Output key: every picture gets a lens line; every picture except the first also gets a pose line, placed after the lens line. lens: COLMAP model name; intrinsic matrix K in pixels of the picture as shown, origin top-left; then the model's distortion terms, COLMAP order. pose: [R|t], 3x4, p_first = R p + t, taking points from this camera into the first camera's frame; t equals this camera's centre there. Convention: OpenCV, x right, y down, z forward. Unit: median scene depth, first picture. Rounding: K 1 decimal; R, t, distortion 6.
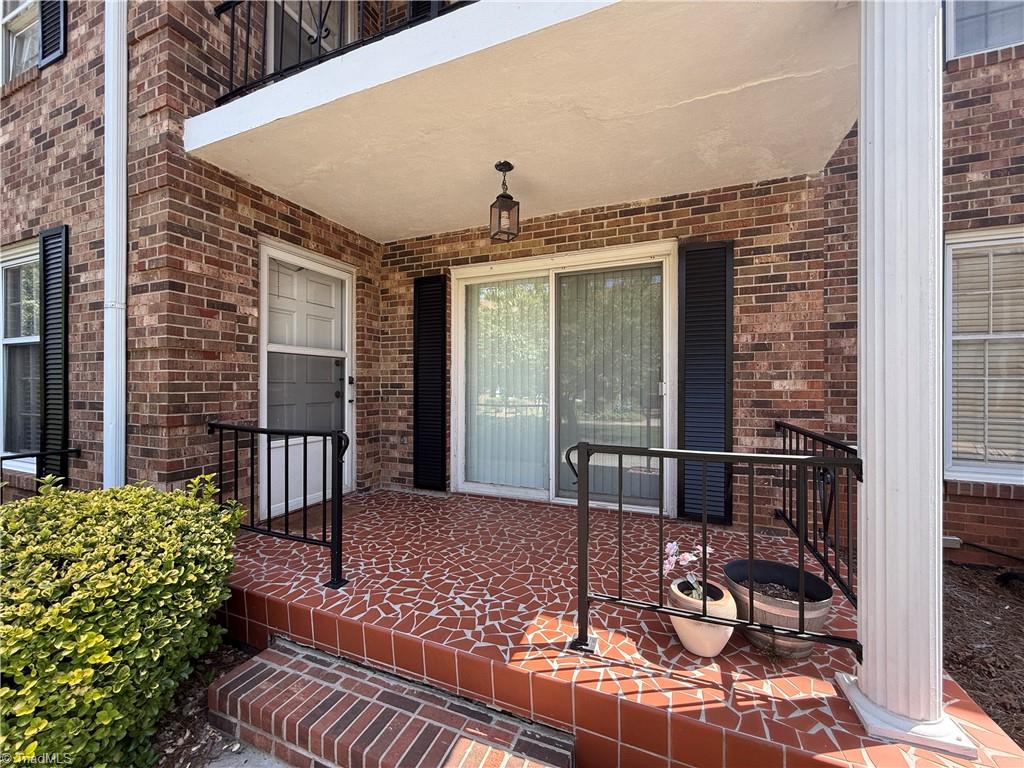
lens RADIAL K [[410.7, 0, 510.1], [0, 410.7, 382.6], [0, 0, 1]] dist [0.003085, 0.000125]
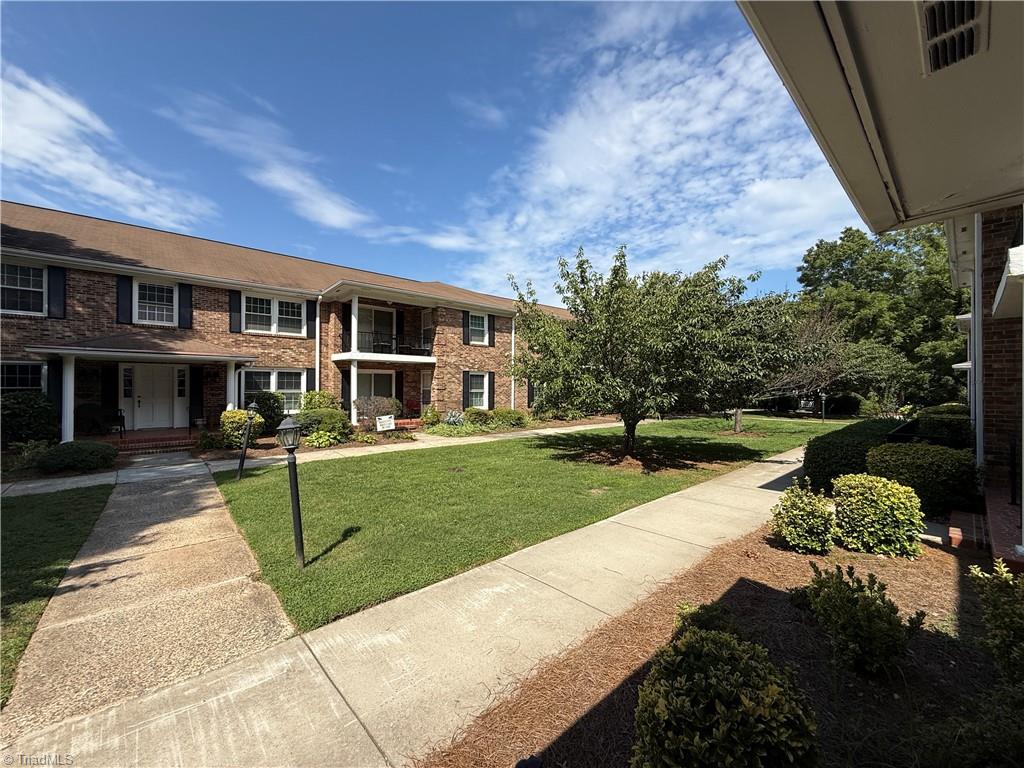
lens RADIAL K [[410.7, 0, 511.3], [0, 410.7, 385.7], [0, 0, 1]] dist [0.003085, 0.000125]
pose [[-0.430501, -0.005155, -0.902575, 2.578055], [0.000828, 0.999981, -0.006107, -0.155228], [0.902590, -0.003377, -0.430489, -0.499753]]
